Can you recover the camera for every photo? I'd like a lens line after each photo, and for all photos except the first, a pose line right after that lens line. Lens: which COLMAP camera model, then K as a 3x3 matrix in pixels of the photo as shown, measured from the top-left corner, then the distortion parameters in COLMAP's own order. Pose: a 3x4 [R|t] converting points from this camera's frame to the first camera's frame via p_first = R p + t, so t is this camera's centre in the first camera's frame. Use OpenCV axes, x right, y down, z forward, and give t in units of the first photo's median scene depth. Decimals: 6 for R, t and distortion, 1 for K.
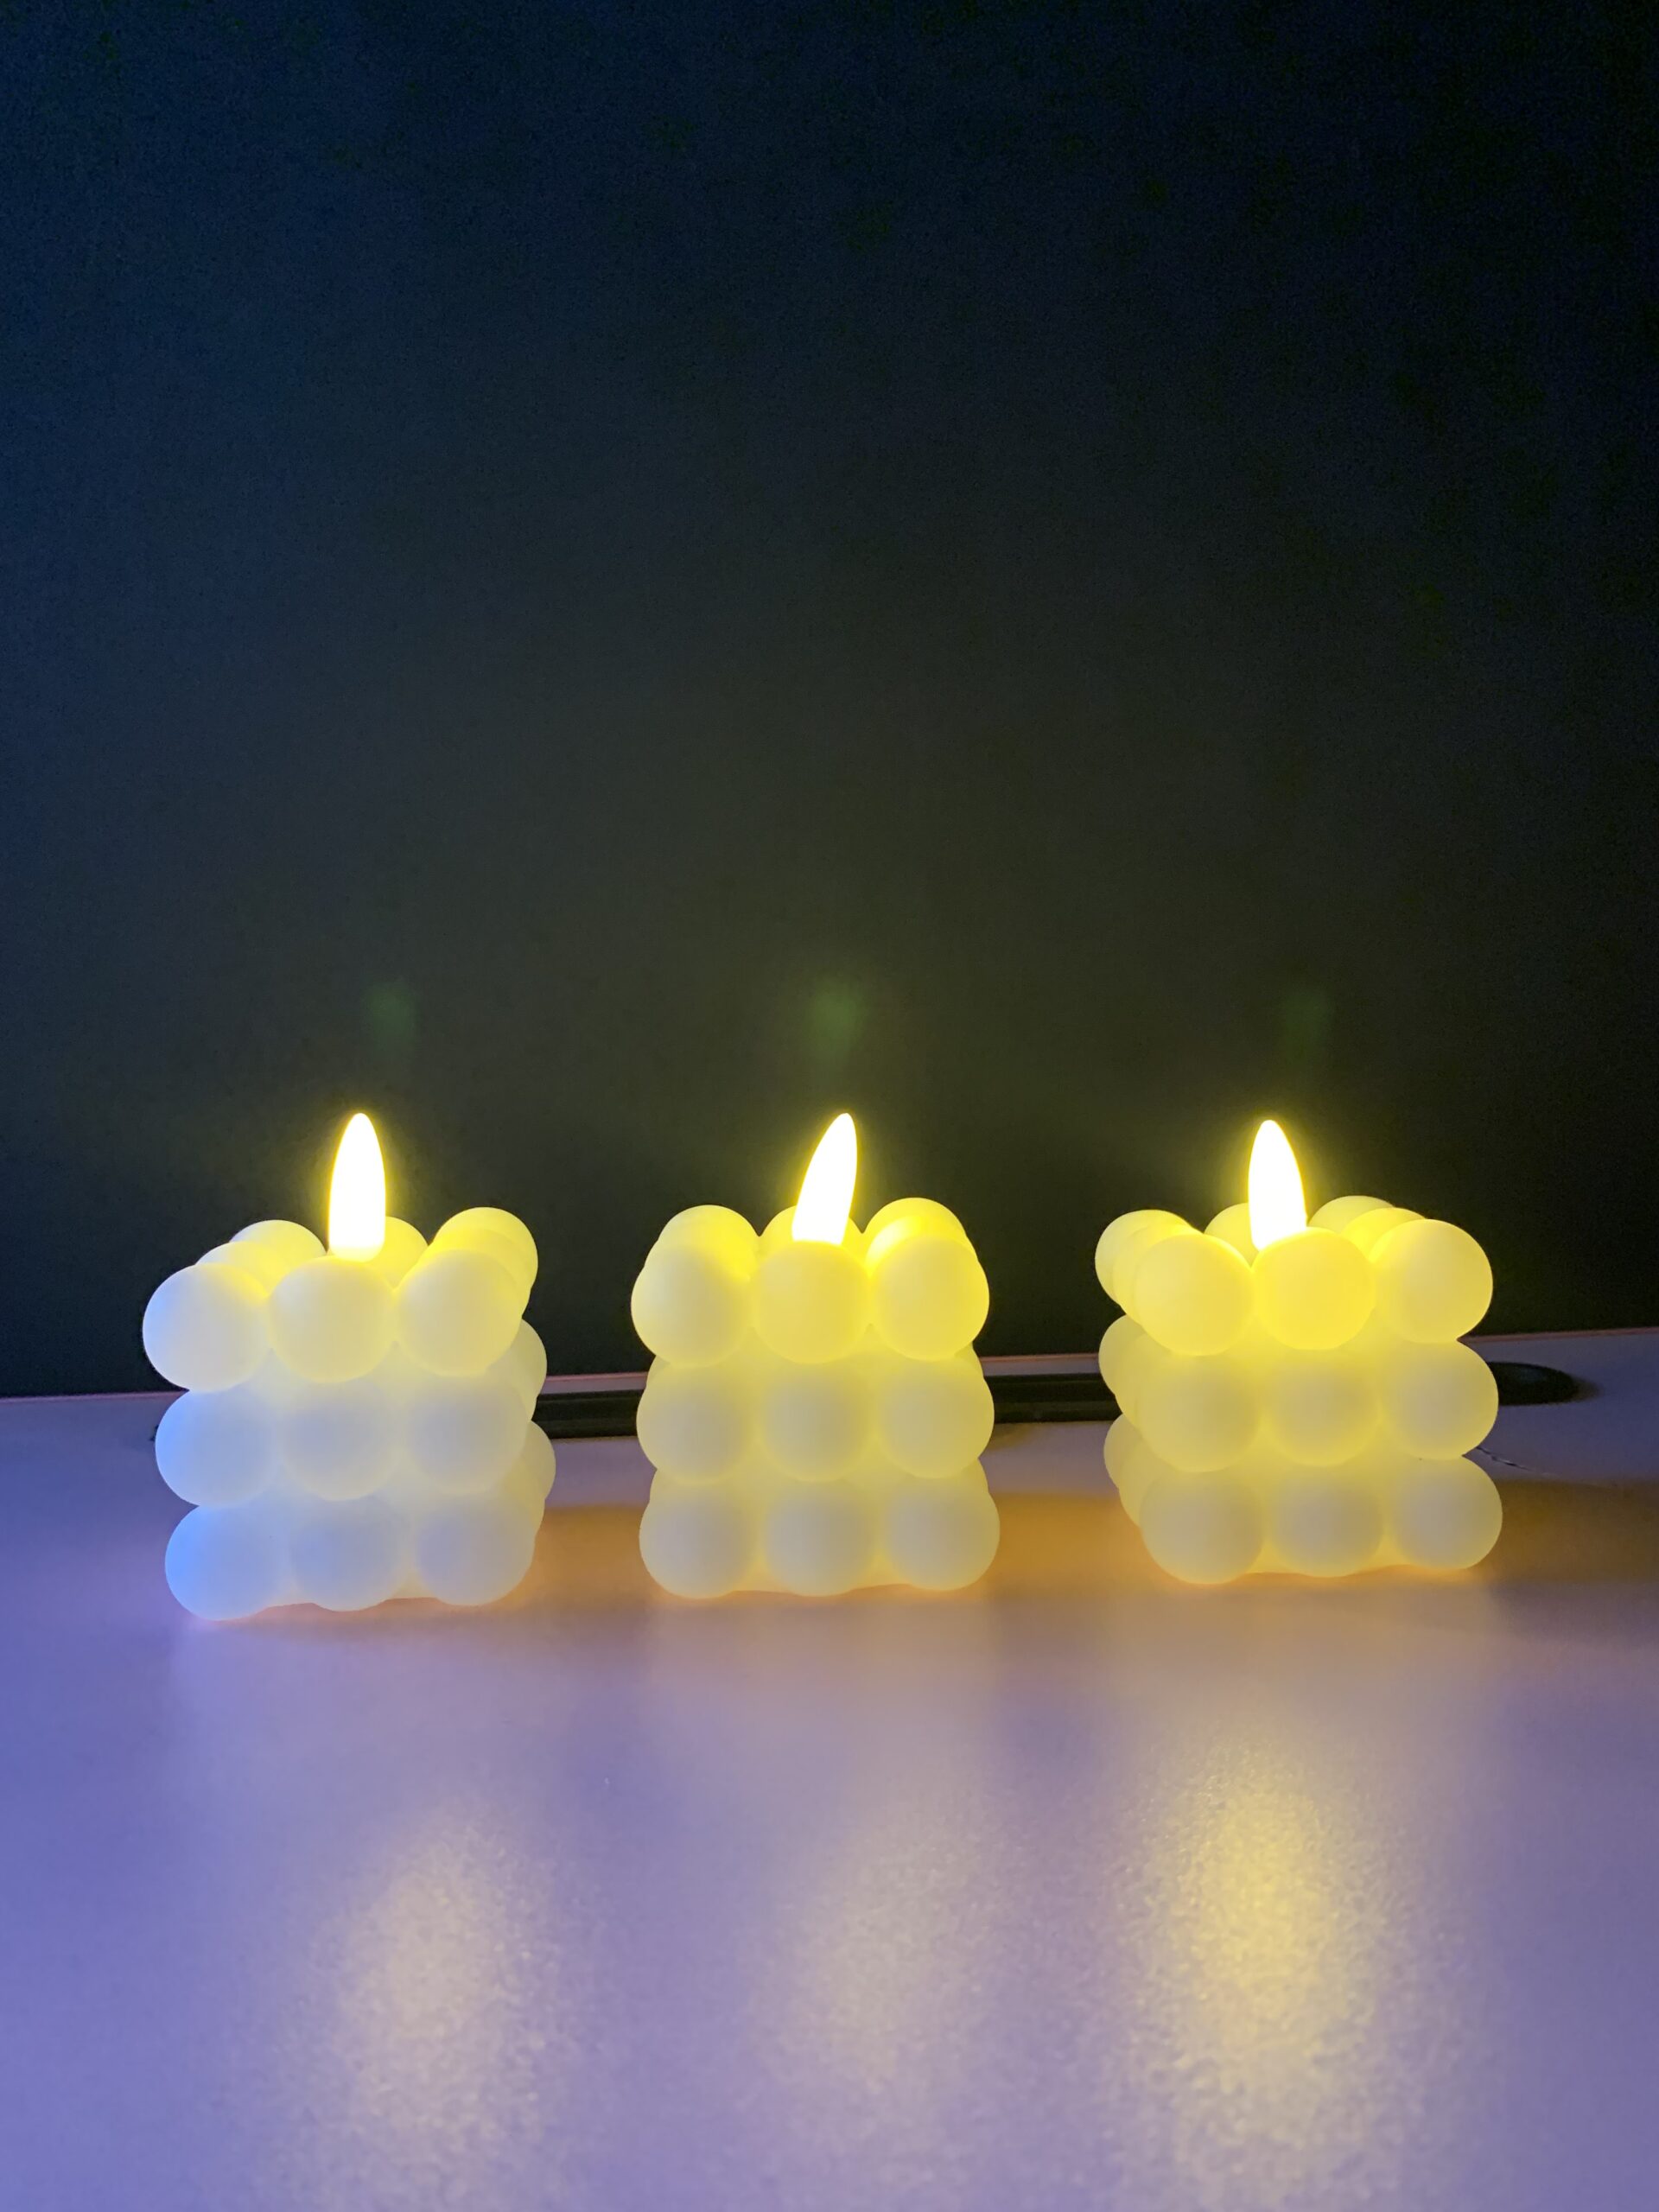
lens RADIAL K [[1677.0, 0, 829.5], [0, 1677.0, 1106.0], [0, 0, 1]] dist [-0.008832, 0.004744]
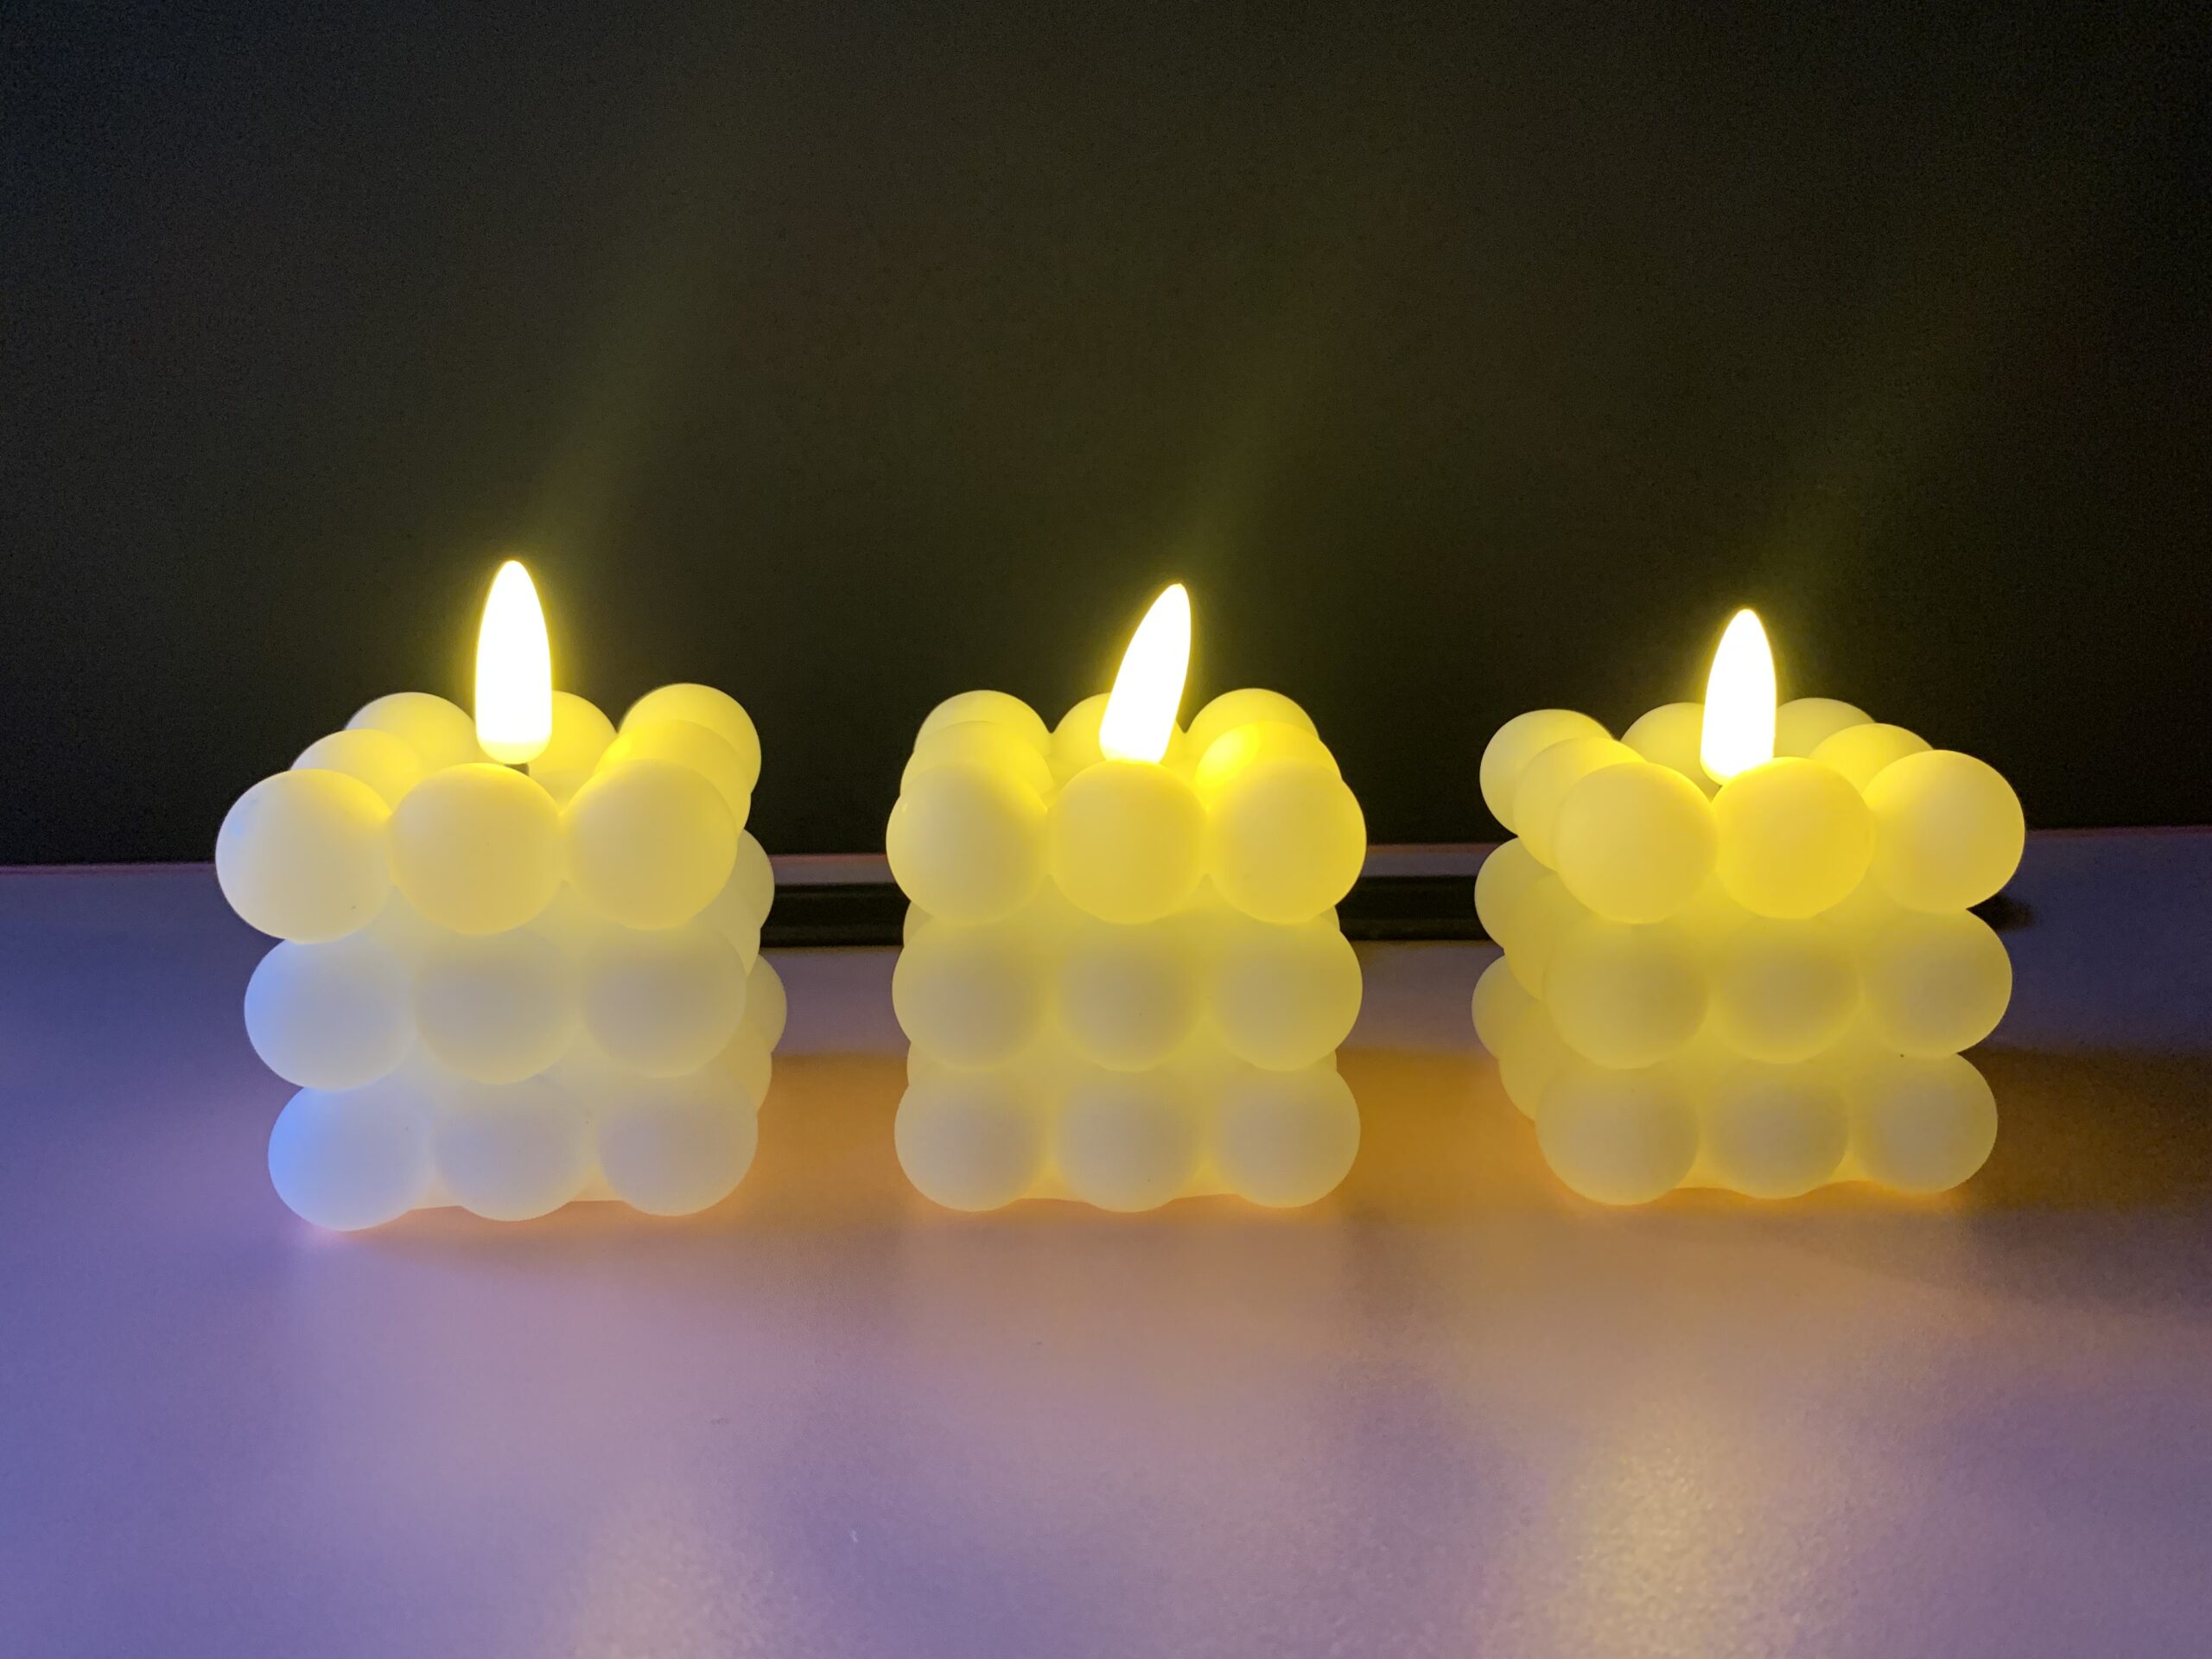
lens RADIAL K [[1677.0, 0, 1114.6], [0, 1677.0, 747.8], [0, 0, 1]] dist [-0.008832, 0.004744]
pose [[0.999255, 0.026538, 0.028009, -0.037589], [-0.030891, 0.985195, 0.168632, -0.048427], [-0.023119, -0.169371, 0.985281, 0.270606]]
